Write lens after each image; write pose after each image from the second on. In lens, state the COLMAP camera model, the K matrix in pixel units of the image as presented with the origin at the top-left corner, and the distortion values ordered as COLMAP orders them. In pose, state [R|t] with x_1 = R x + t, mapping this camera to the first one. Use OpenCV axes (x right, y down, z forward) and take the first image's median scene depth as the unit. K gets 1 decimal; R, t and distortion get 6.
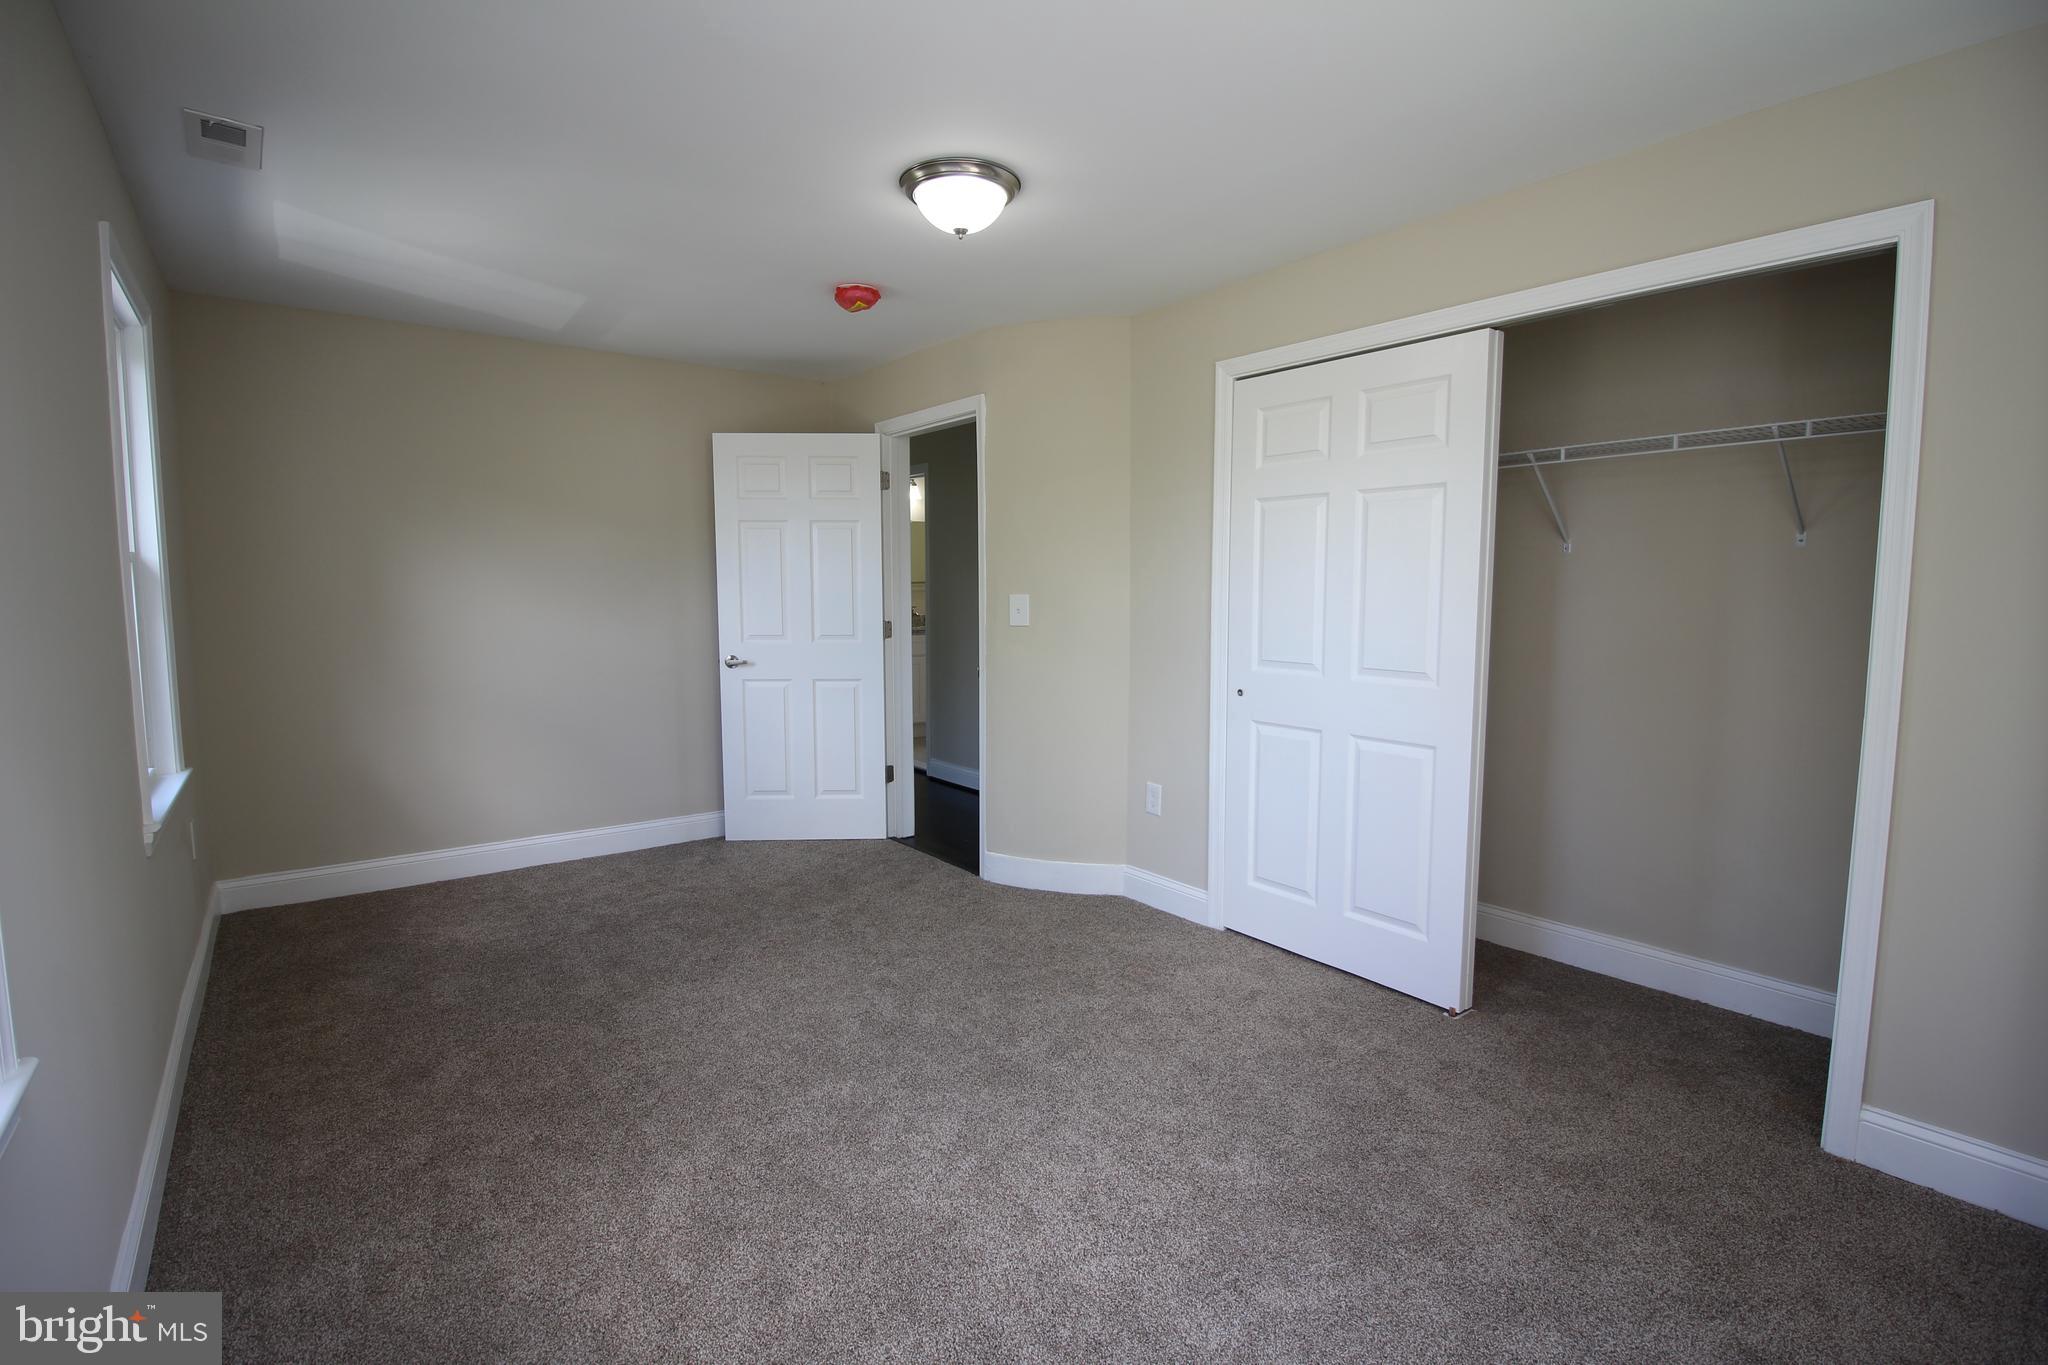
lens RADIAL K [[946.9, 0, 1009.5], [0, 946.9, 668.4], [0, 0, 1]] dist [-0.010351, -0.005251]
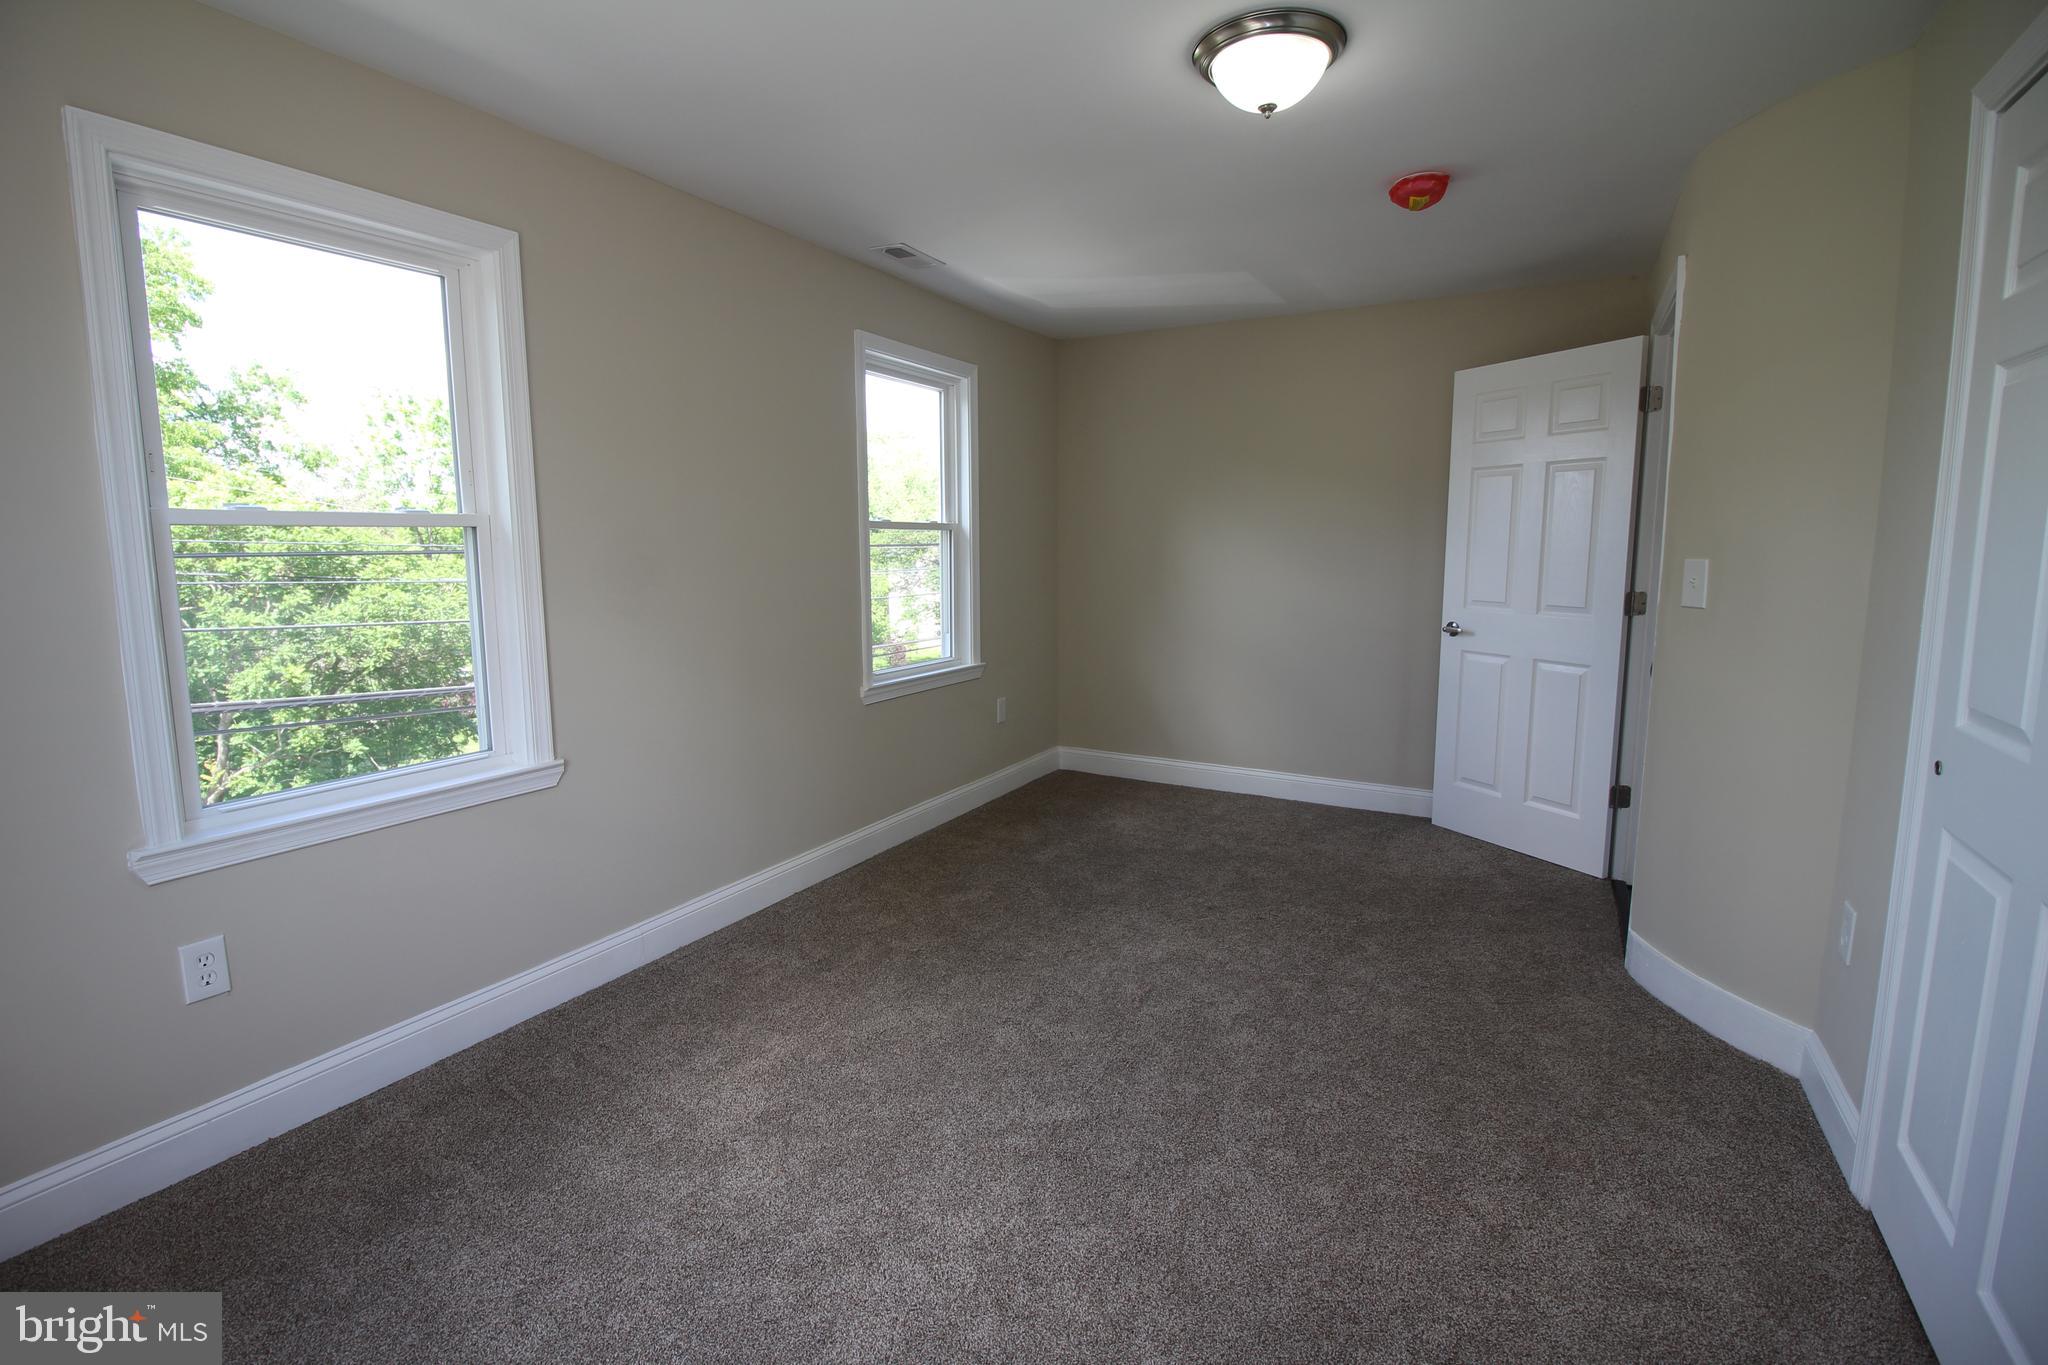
lens RADIAL K [[946.9, 0, 1033.9], [0, 946.9, 674.5], [0, 0, 1]] dist [-0.010351, -0.005251]
pose [[0.395981, 0.127174, -0.909409, 0.459769], [-0.076644, 0.991485, 0.105279, -0.035338], [0.915054, 0.028012, 0.402357, 0.352033]]
